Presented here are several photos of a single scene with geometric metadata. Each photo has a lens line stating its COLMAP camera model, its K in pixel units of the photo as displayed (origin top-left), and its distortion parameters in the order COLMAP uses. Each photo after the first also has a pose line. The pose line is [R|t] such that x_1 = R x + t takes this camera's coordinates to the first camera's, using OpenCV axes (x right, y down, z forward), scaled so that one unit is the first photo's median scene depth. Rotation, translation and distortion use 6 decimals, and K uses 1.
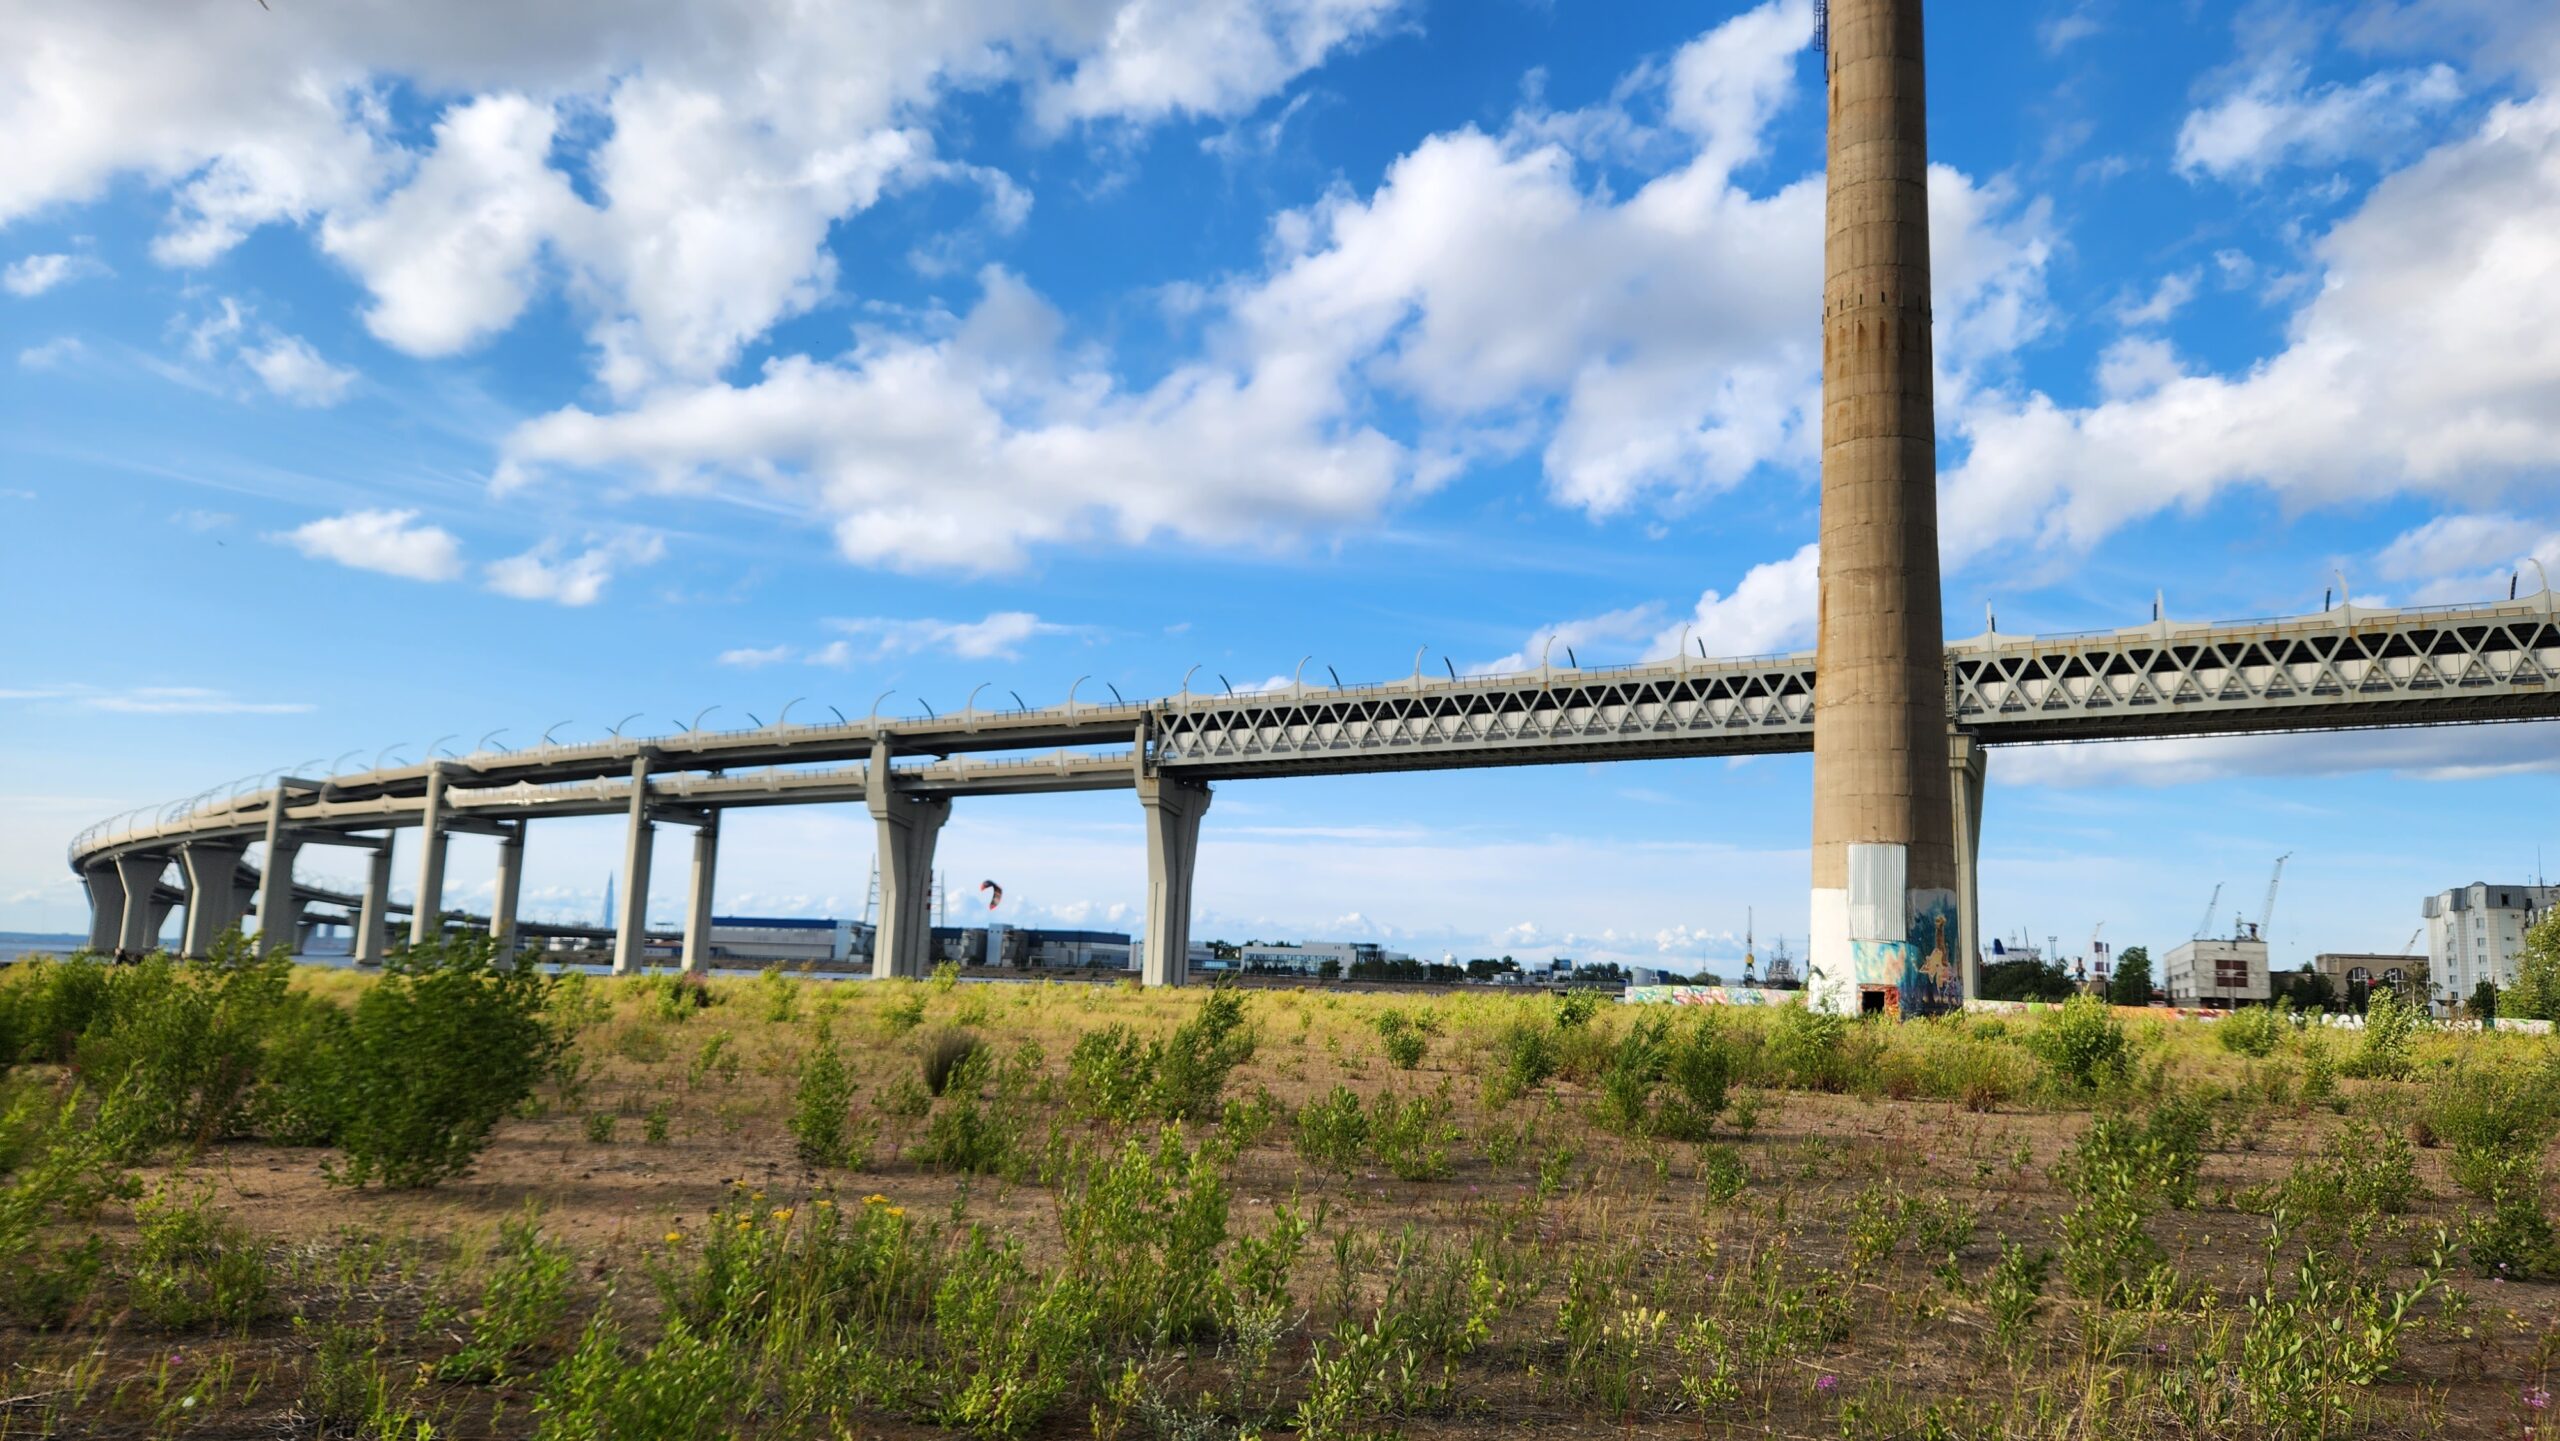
lens RADIAL K [[1755.6, 0, 1305.7], [0, 1755.6, 732.8], [0, 0, 1]] dist [0.084448, -0.093686]
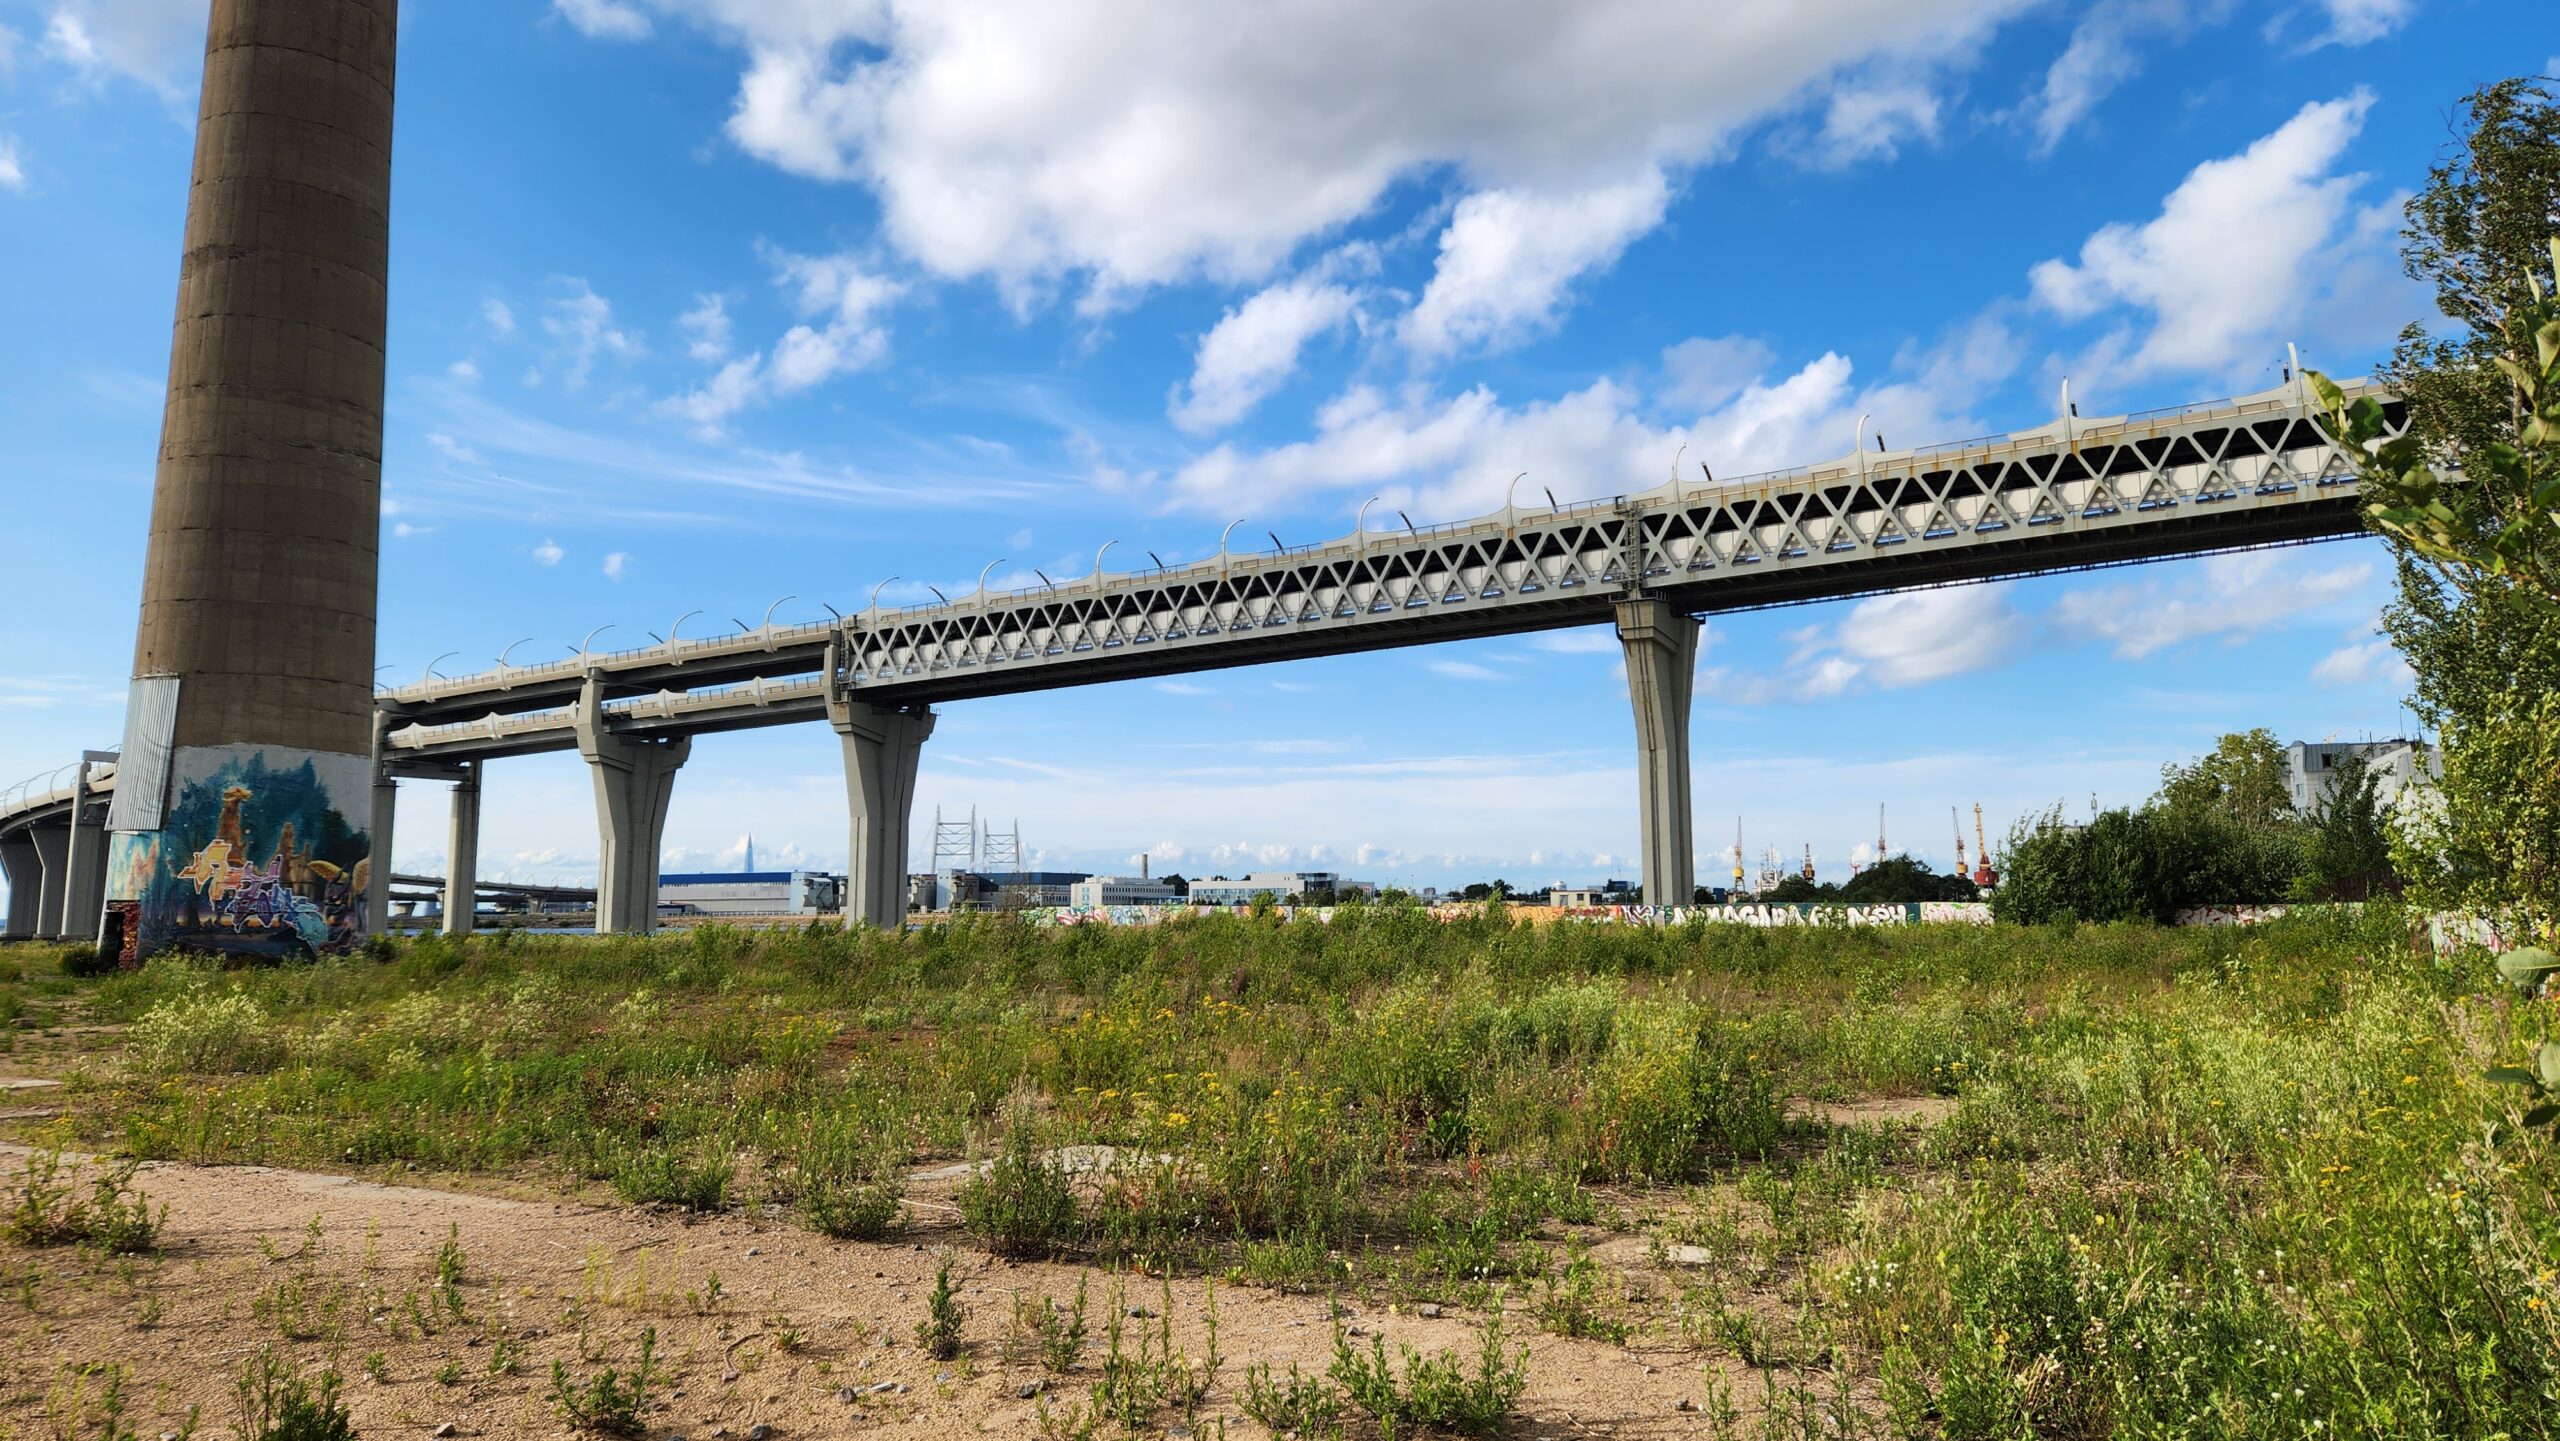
lens RADIAL K [[1733.5, 0, 1299.4], [0, 1733.5, 694.3], [0, 0, 1]] dist [0.106144, -0.101325]
pose [[0.995106, -0.050881, -0.084705, 0.270989], [0.051872, 0.998608, 0.009541, 0.029979], [0.084101, -0.013888, 0.996360, 0.137915]]
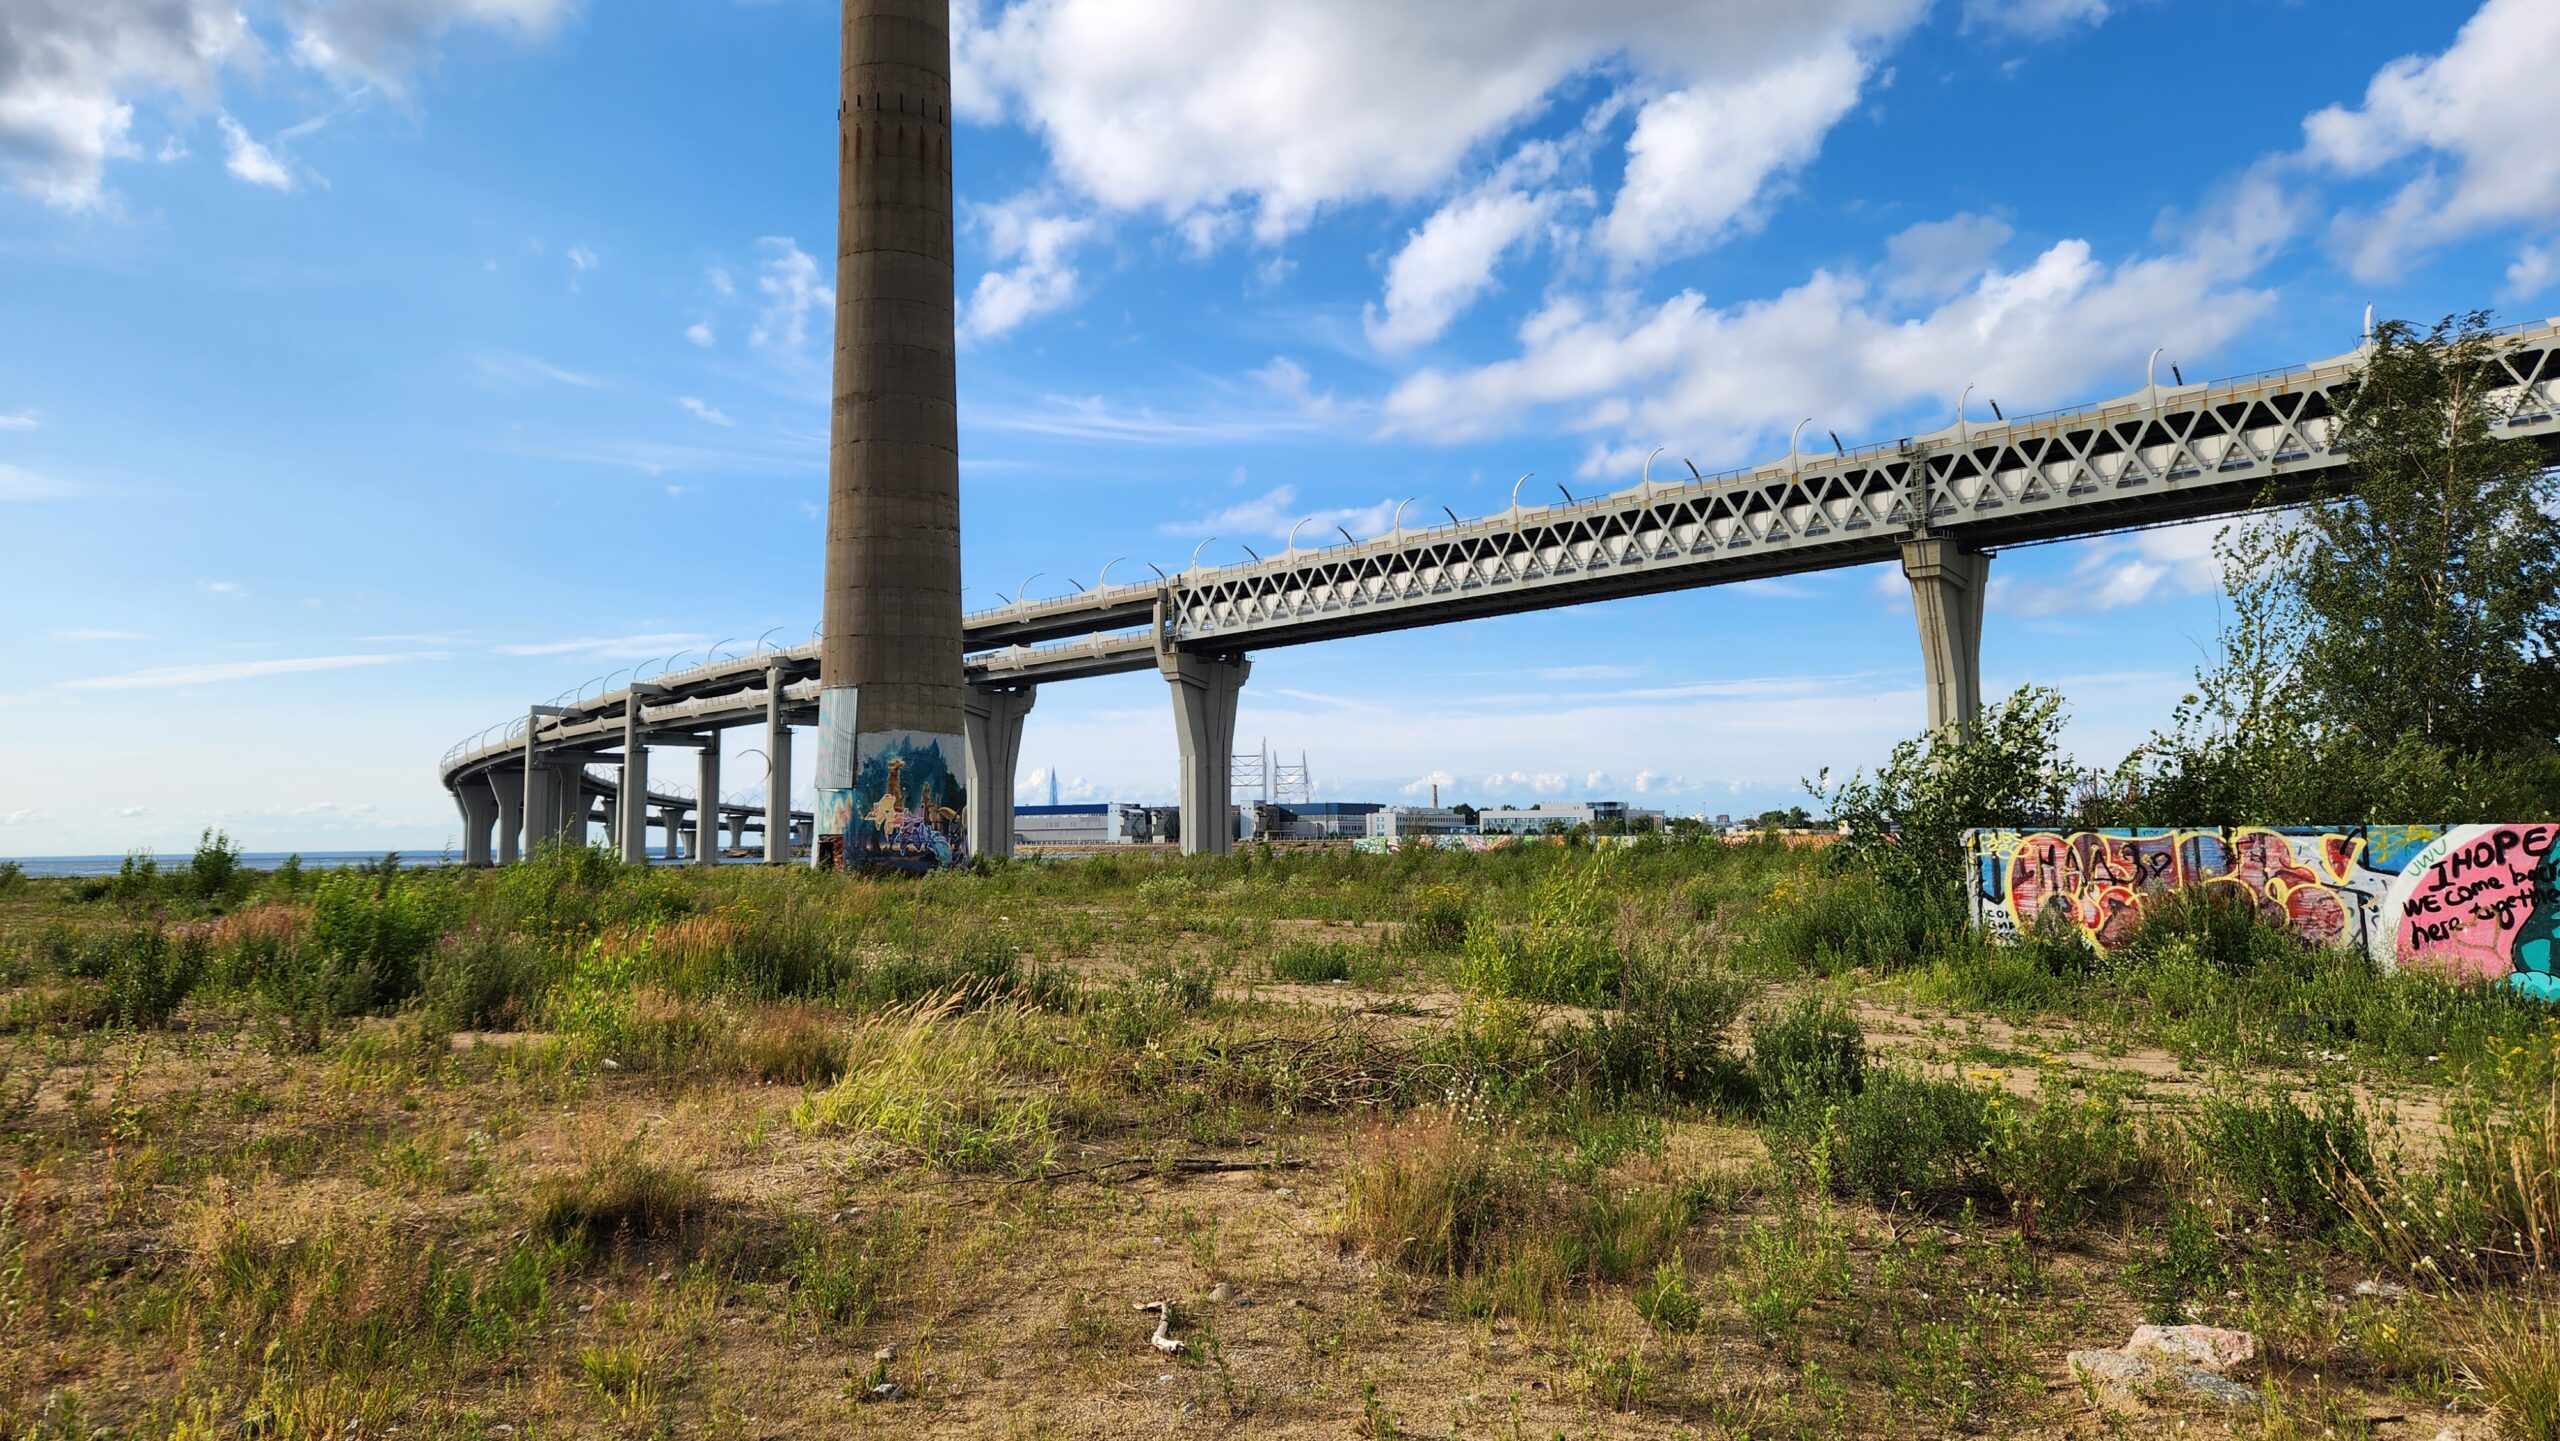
lens RADIAL K [[1743.1, 0, 1277.9], [0, 1743.1, 716.8], [0, 0, 1]] dist [0.094409, -0.098266]
pose [[0.964232, -0.064080, -0.257197, 0.274394], [0.079954, 0.995455, 0.051732, 0.017720], [0.252713, -0.070445, 0.964973, 0.049681]]
